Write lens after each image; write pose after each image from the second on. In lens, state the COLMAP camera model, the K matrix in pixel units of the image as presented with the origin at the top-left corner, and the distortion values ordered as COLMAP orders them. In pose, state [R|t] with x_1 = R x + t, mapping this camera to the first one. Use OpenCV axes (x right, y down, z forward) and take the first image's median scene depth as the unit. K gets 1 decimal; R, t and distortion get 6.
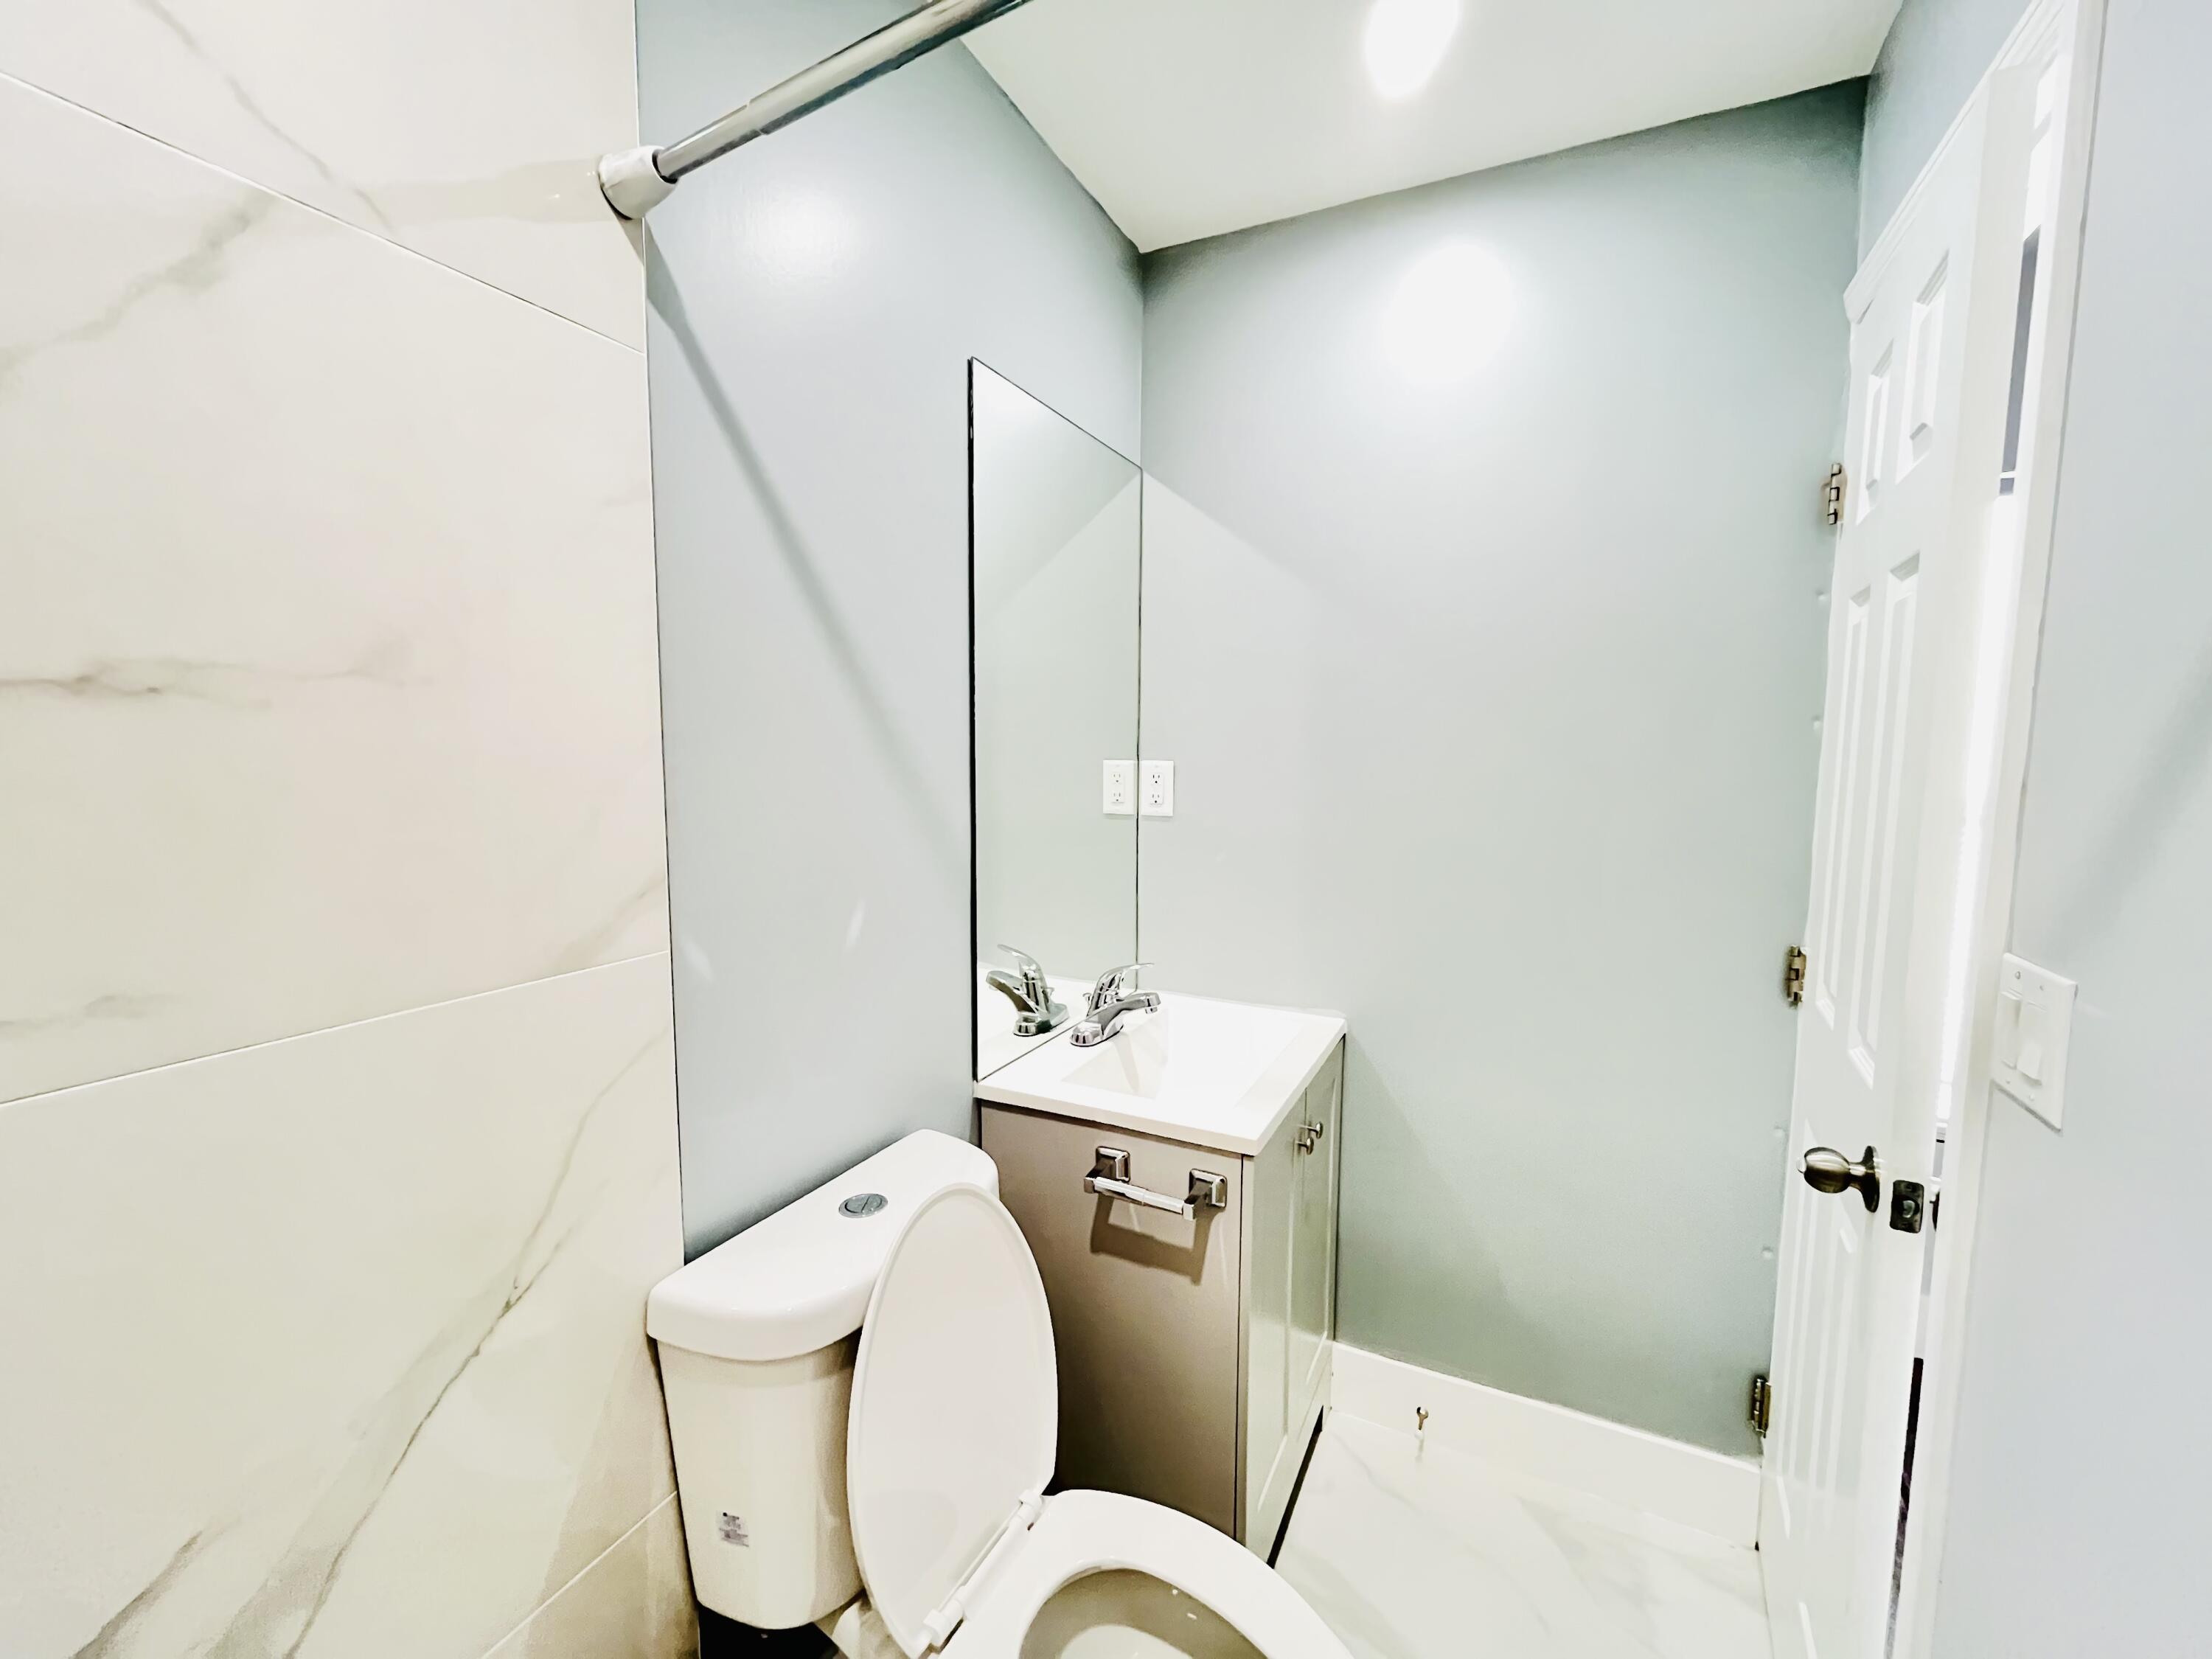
lens RADIAL K [[888.5, 0, 1108.1], [0, 888.5, 827.3], [0, 0, 1]] dist [-0.002016, 0.000046]
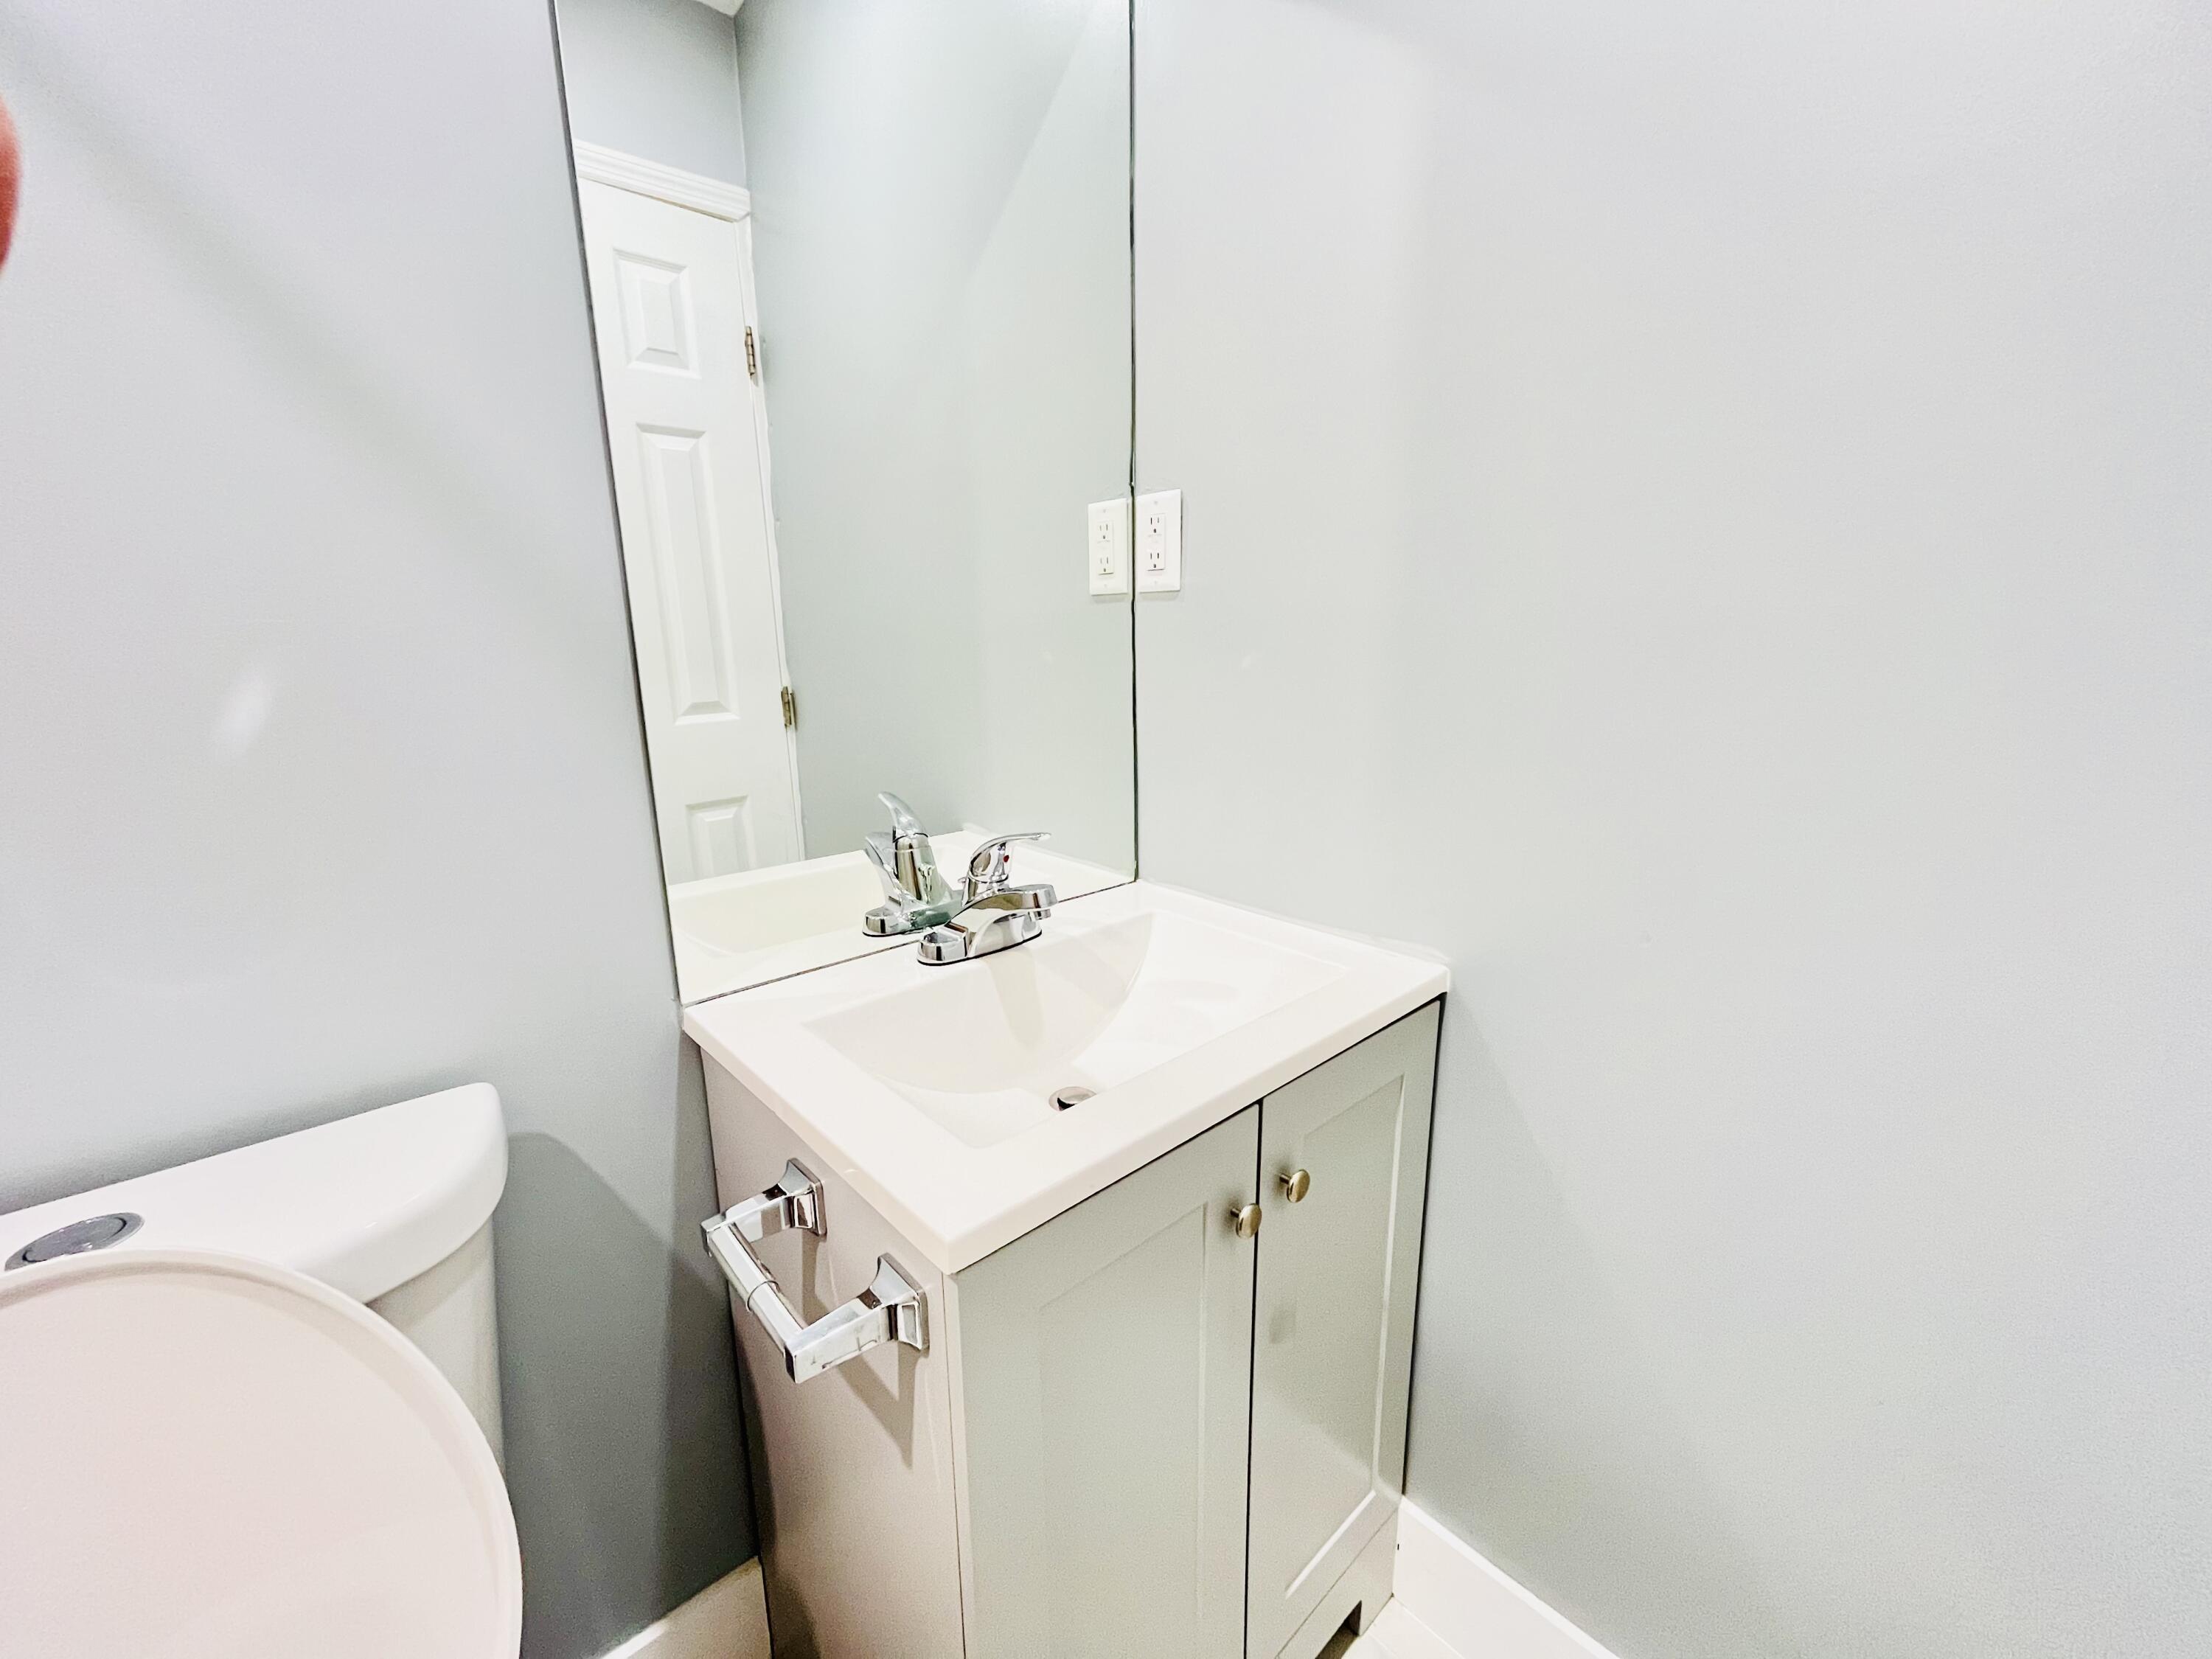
lens RADIAL K [[888.5, 0, 1101.7], [0, 888.5, 833.6], [0, 0, 1]] dist [-0.002016, 0.000046]
pose [[0.936611, 0.062227, -0.344802, 0.231569], [-0.014706, 0.990217, 0.138760, 0.064531], [0.350064, -0.124893, 0.928363, 0.418606]]
